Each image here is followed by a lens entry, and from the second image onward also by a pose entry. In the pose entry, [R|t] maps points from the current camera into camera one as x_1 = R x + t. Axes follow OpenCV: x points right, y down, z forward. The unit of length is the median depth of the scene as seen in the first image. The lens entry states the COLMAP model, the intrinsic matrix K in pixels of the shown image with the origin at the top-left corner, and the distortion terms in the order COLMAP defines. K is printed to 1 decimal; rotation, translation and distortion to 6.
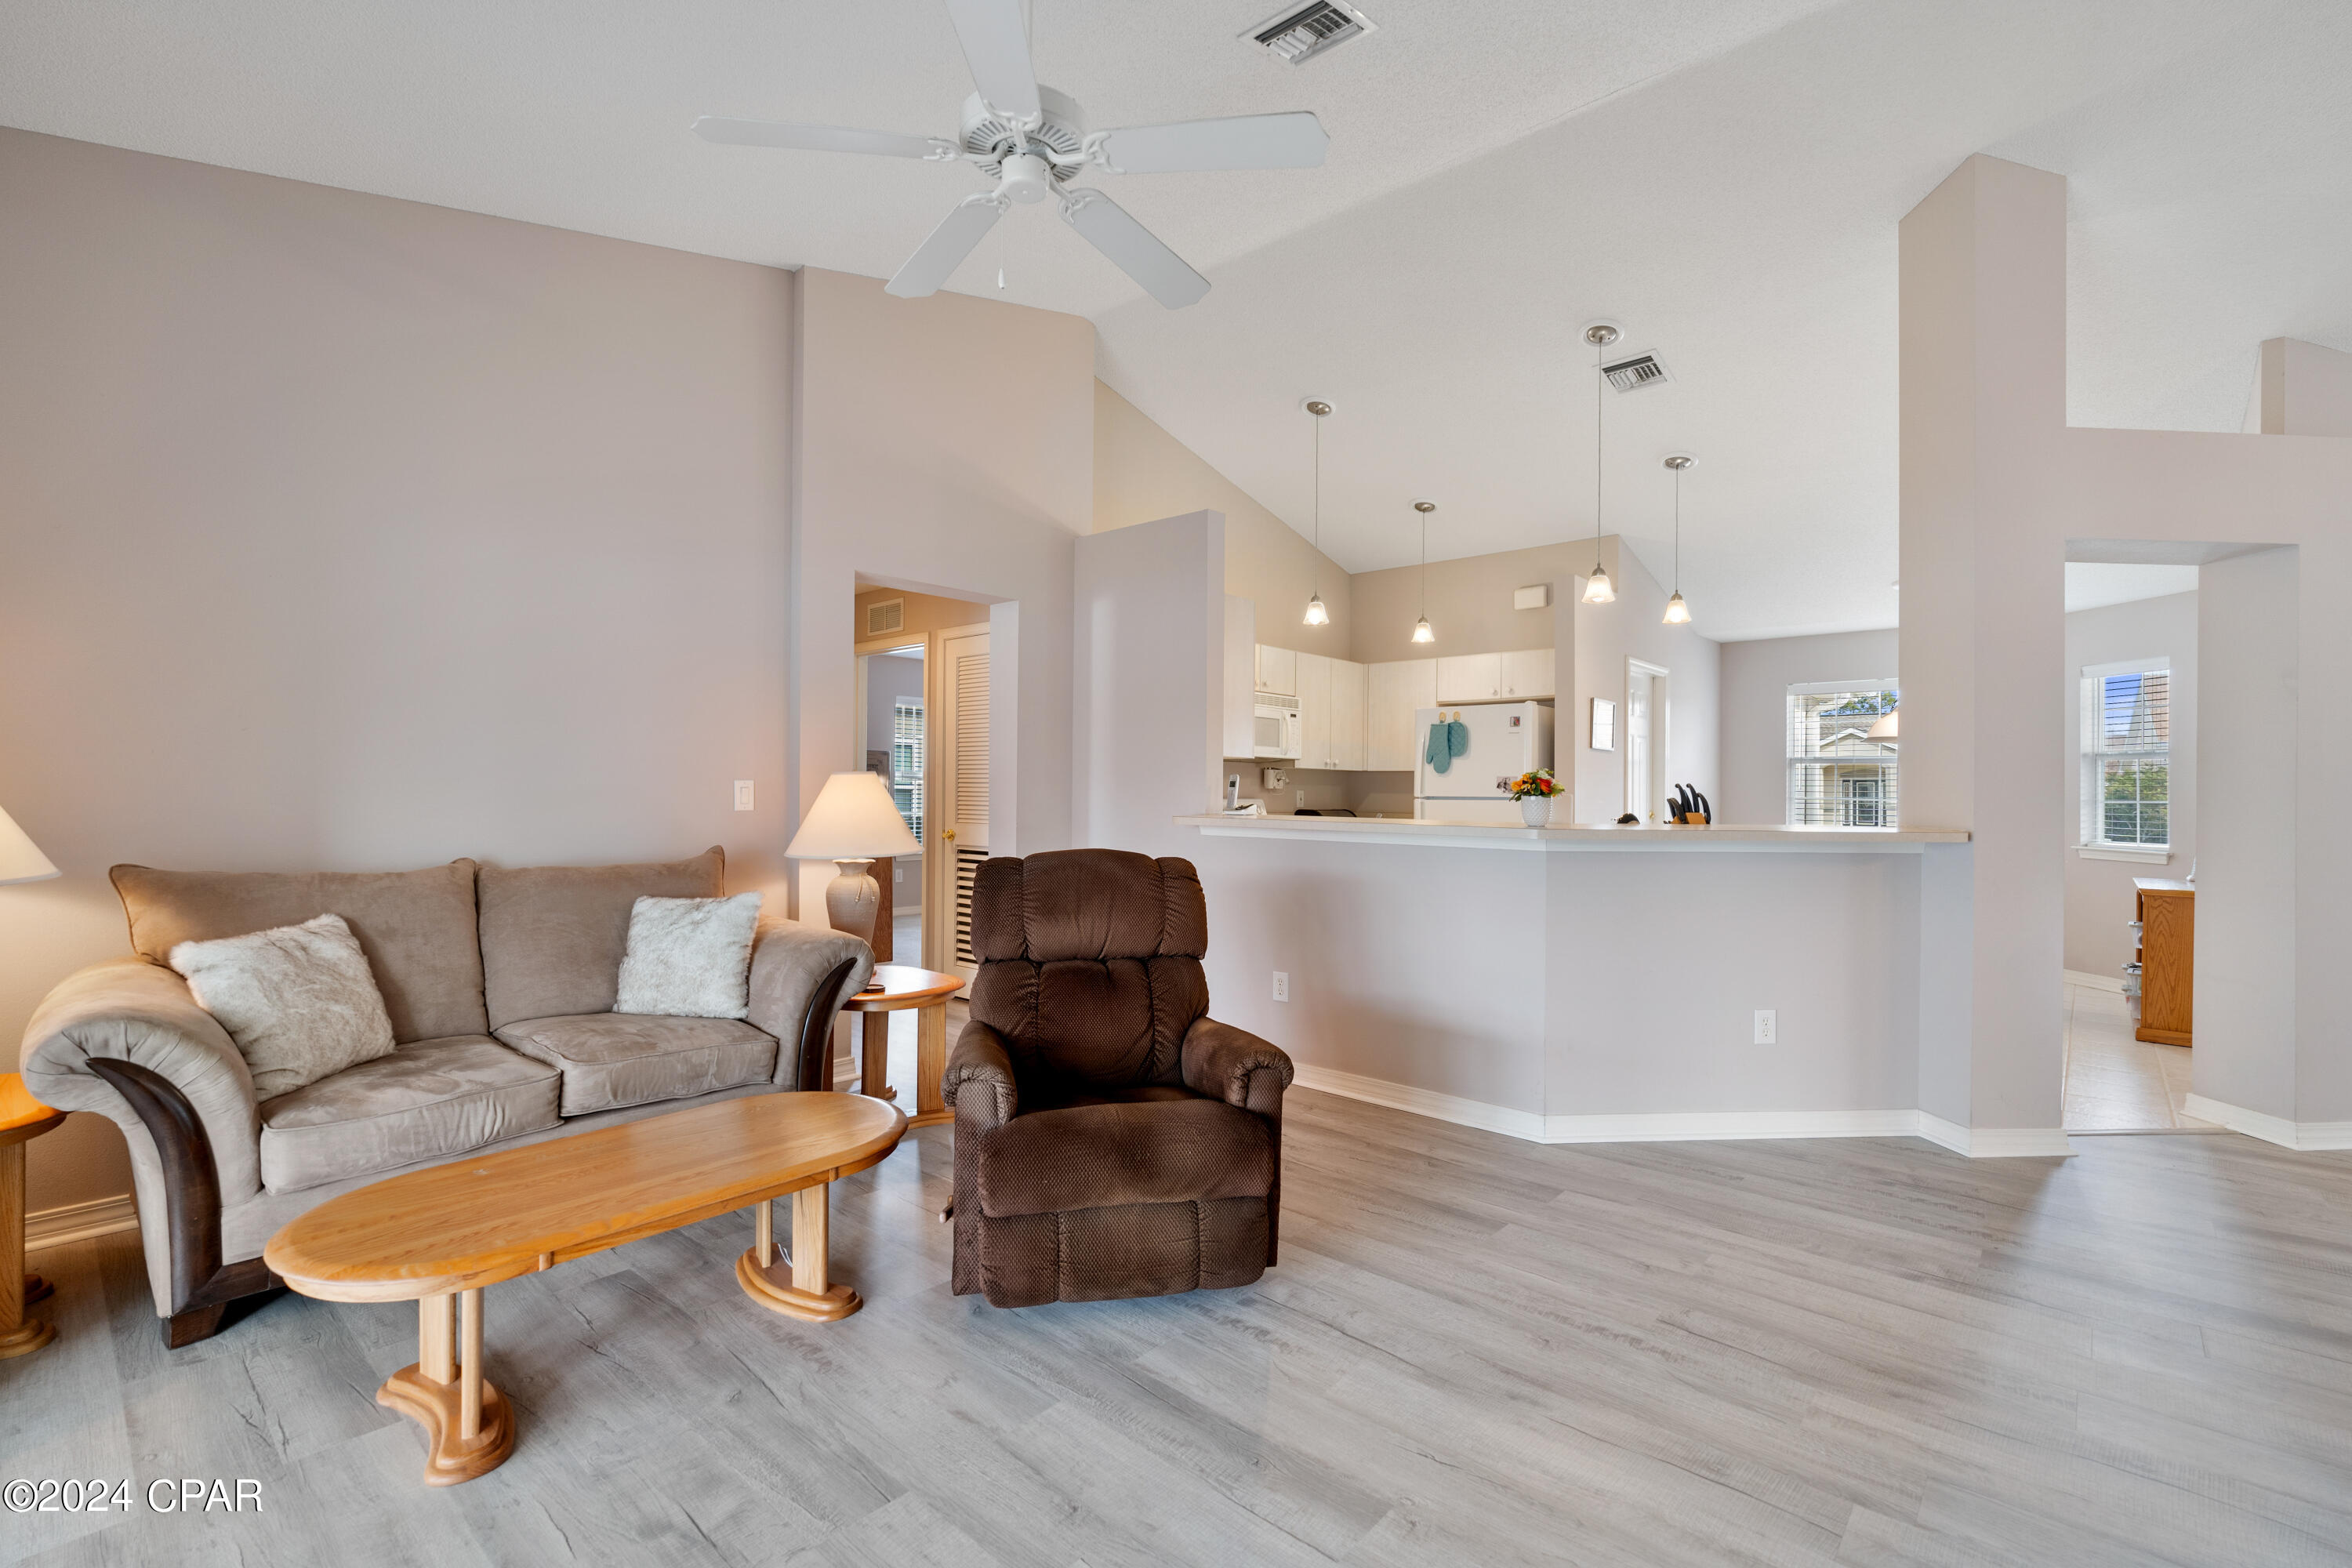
lens RADIAL K [[1063.3, 0, 1176.2], [0, 1063.3, 788.1], [0, 0, 1]] dist [0.000289, 0.000062]
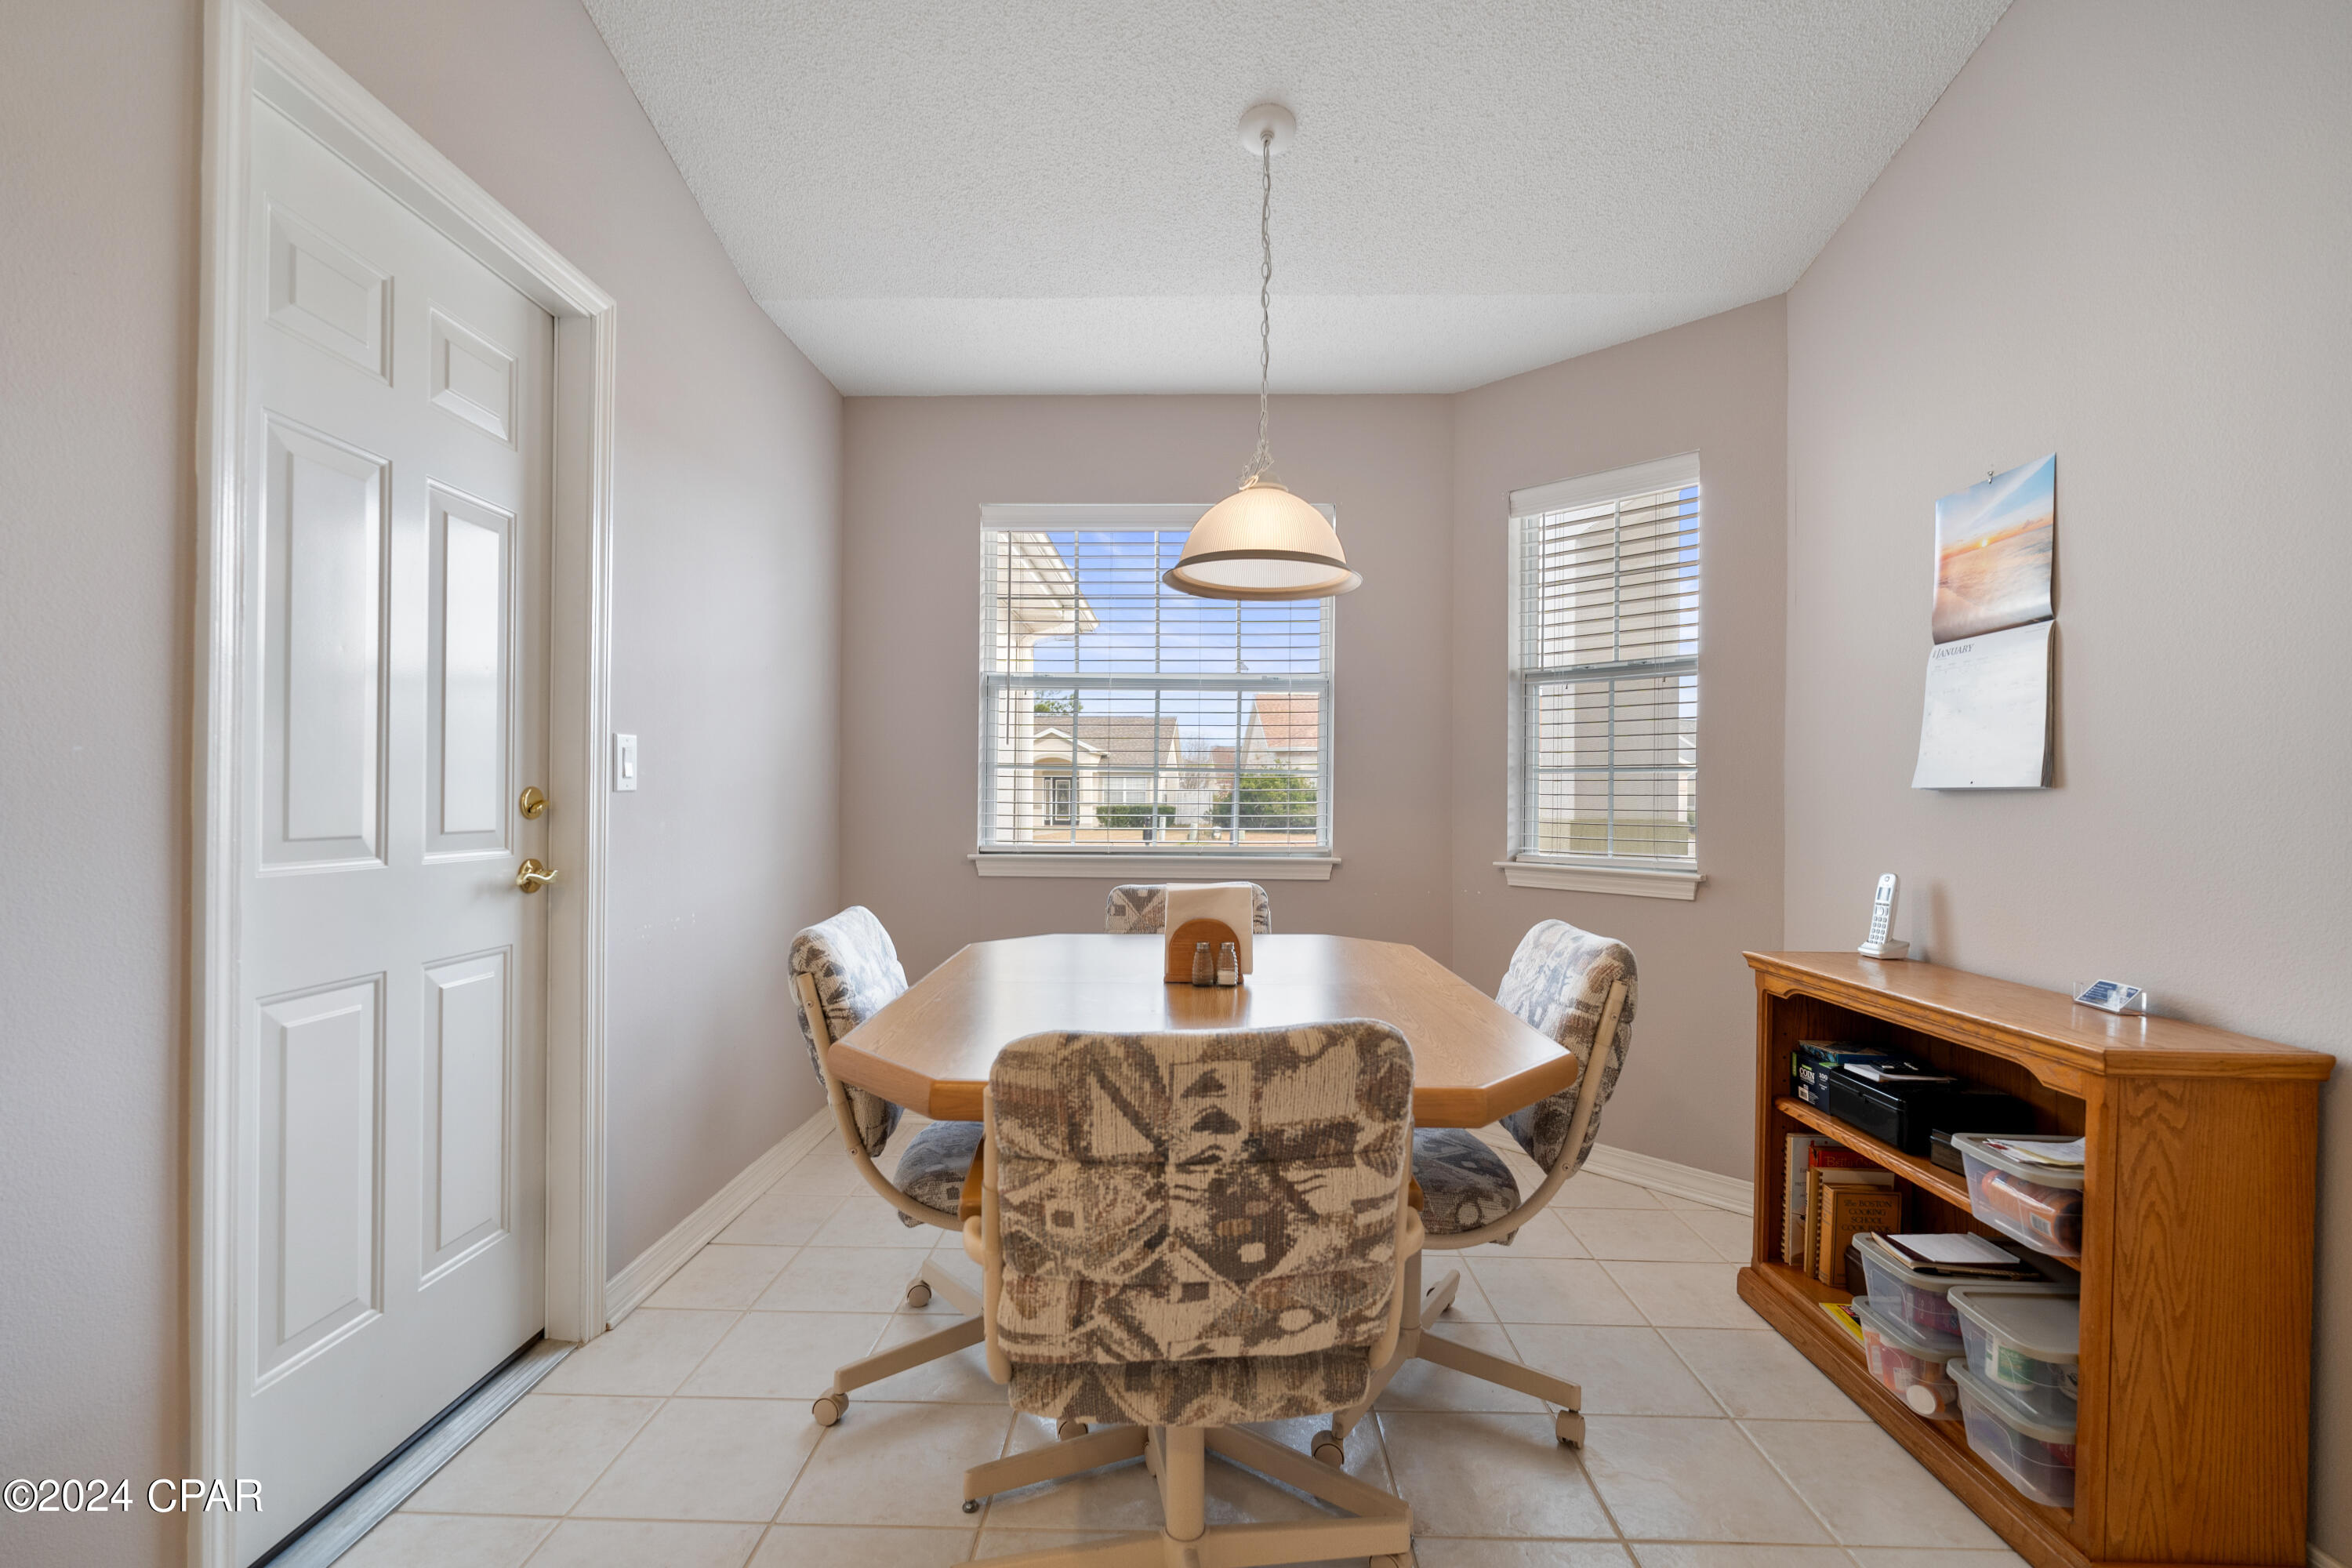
lens RADIAL K [[1063.3, 0, 1176.2], [0, 1063.3, 788.1], [0, 0, 1]] dist [0.000289, 0.000062]
pose [[0.772396, 0.009174, 0.635075, 0.363010], [-0.006154, 0.999957, -0.006961, 0.021045], [-0.635112, 0.001468, 0.772419, 0.614815]]
